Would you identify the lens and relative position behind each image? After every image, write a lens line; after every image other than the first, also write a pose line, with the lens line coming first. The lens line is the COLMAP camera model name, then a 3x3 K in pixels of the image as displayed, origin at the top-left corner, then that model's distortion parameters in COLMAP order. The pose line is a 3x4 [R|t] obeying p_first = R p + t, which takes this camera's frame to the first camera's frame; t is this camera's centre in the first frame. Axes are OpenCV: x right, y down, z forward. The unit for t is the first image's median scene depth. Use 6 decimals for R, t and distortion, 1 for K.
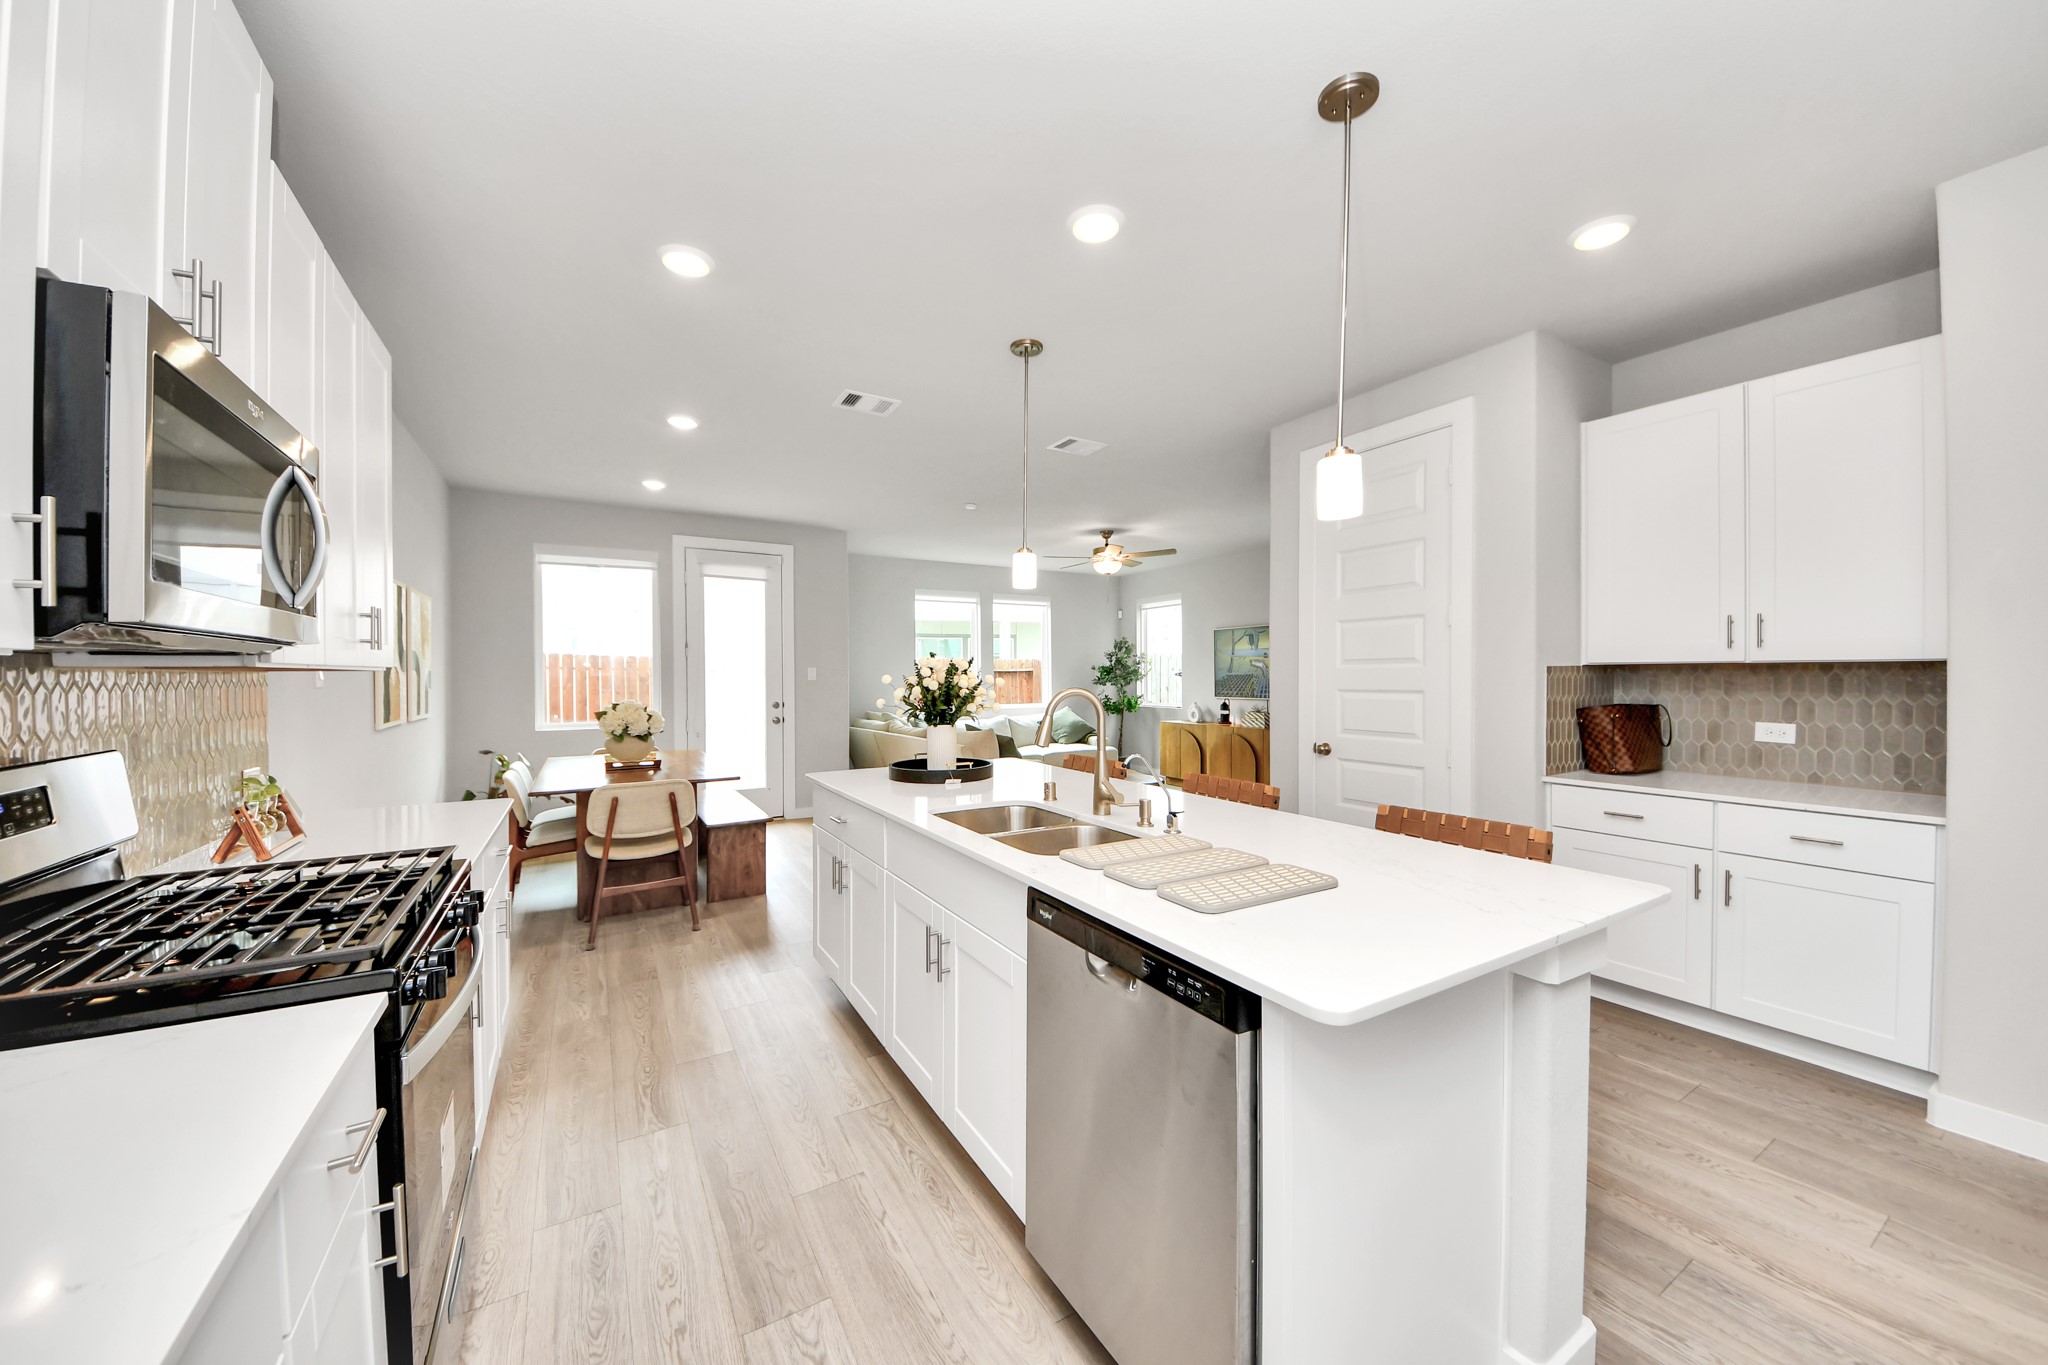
lens RADIAL K [[724.9, 0, 1018.3], [0, 724.9, 670.6], [0, 0, 1]] dist [0.017597, -0.012137]
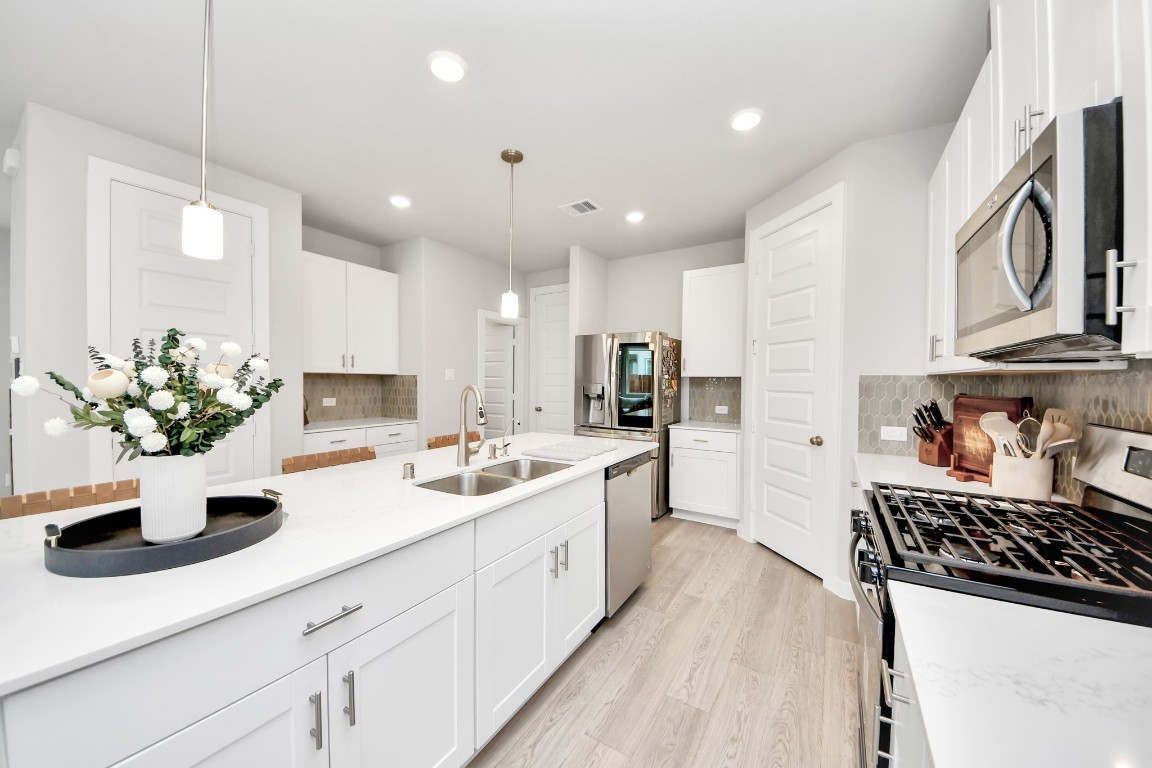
lens RADIAL K [[405.1, 0, 576.0], [0, 405.1, 384.0], [0, 0, 1]] dist [0.017666, -0.011979]
pose [[-0.458269, -0.007380, 0.888783, -0.966427], [-0.004093, 0.999972, 0.006193, 0.021131], [-0.888804, -0.000800, -0.458287, 1.490876]]
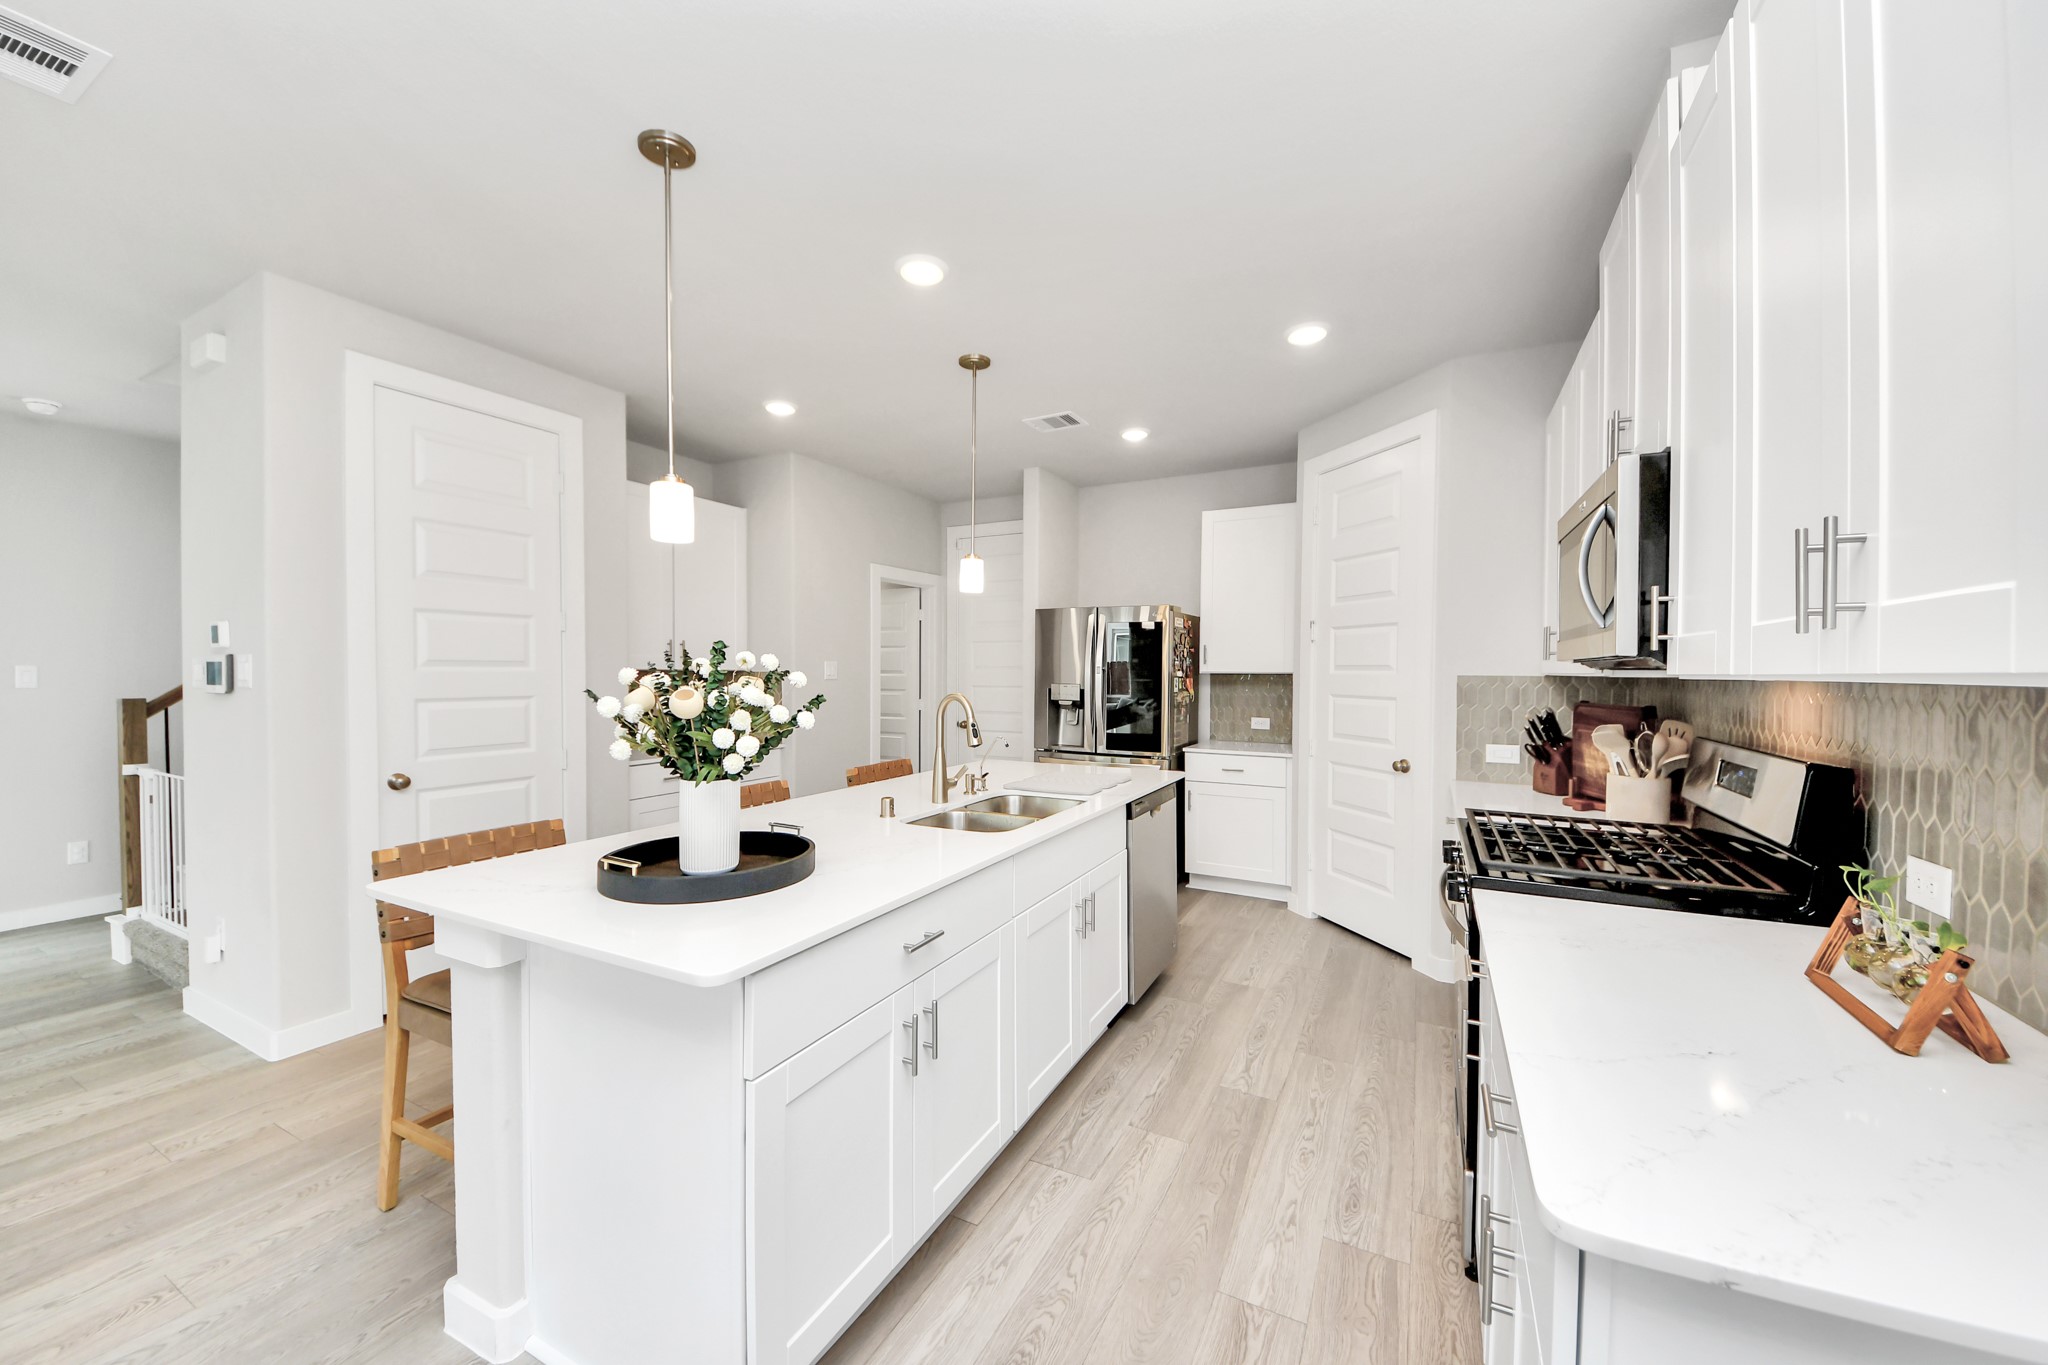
lens RADIAL K [[732.9, 0, 1020.7], [0, 732.9, 675.2], [0, 0, 1]] dist [0.017240, 0.000077]
pose [[-0.510627, -0.002240, 0.859799, -1.200650], [-0.000171, 0.999997, 0.002504, -0.008294], [-0.859802, 0.001132, -0.510626, 1.874974]]
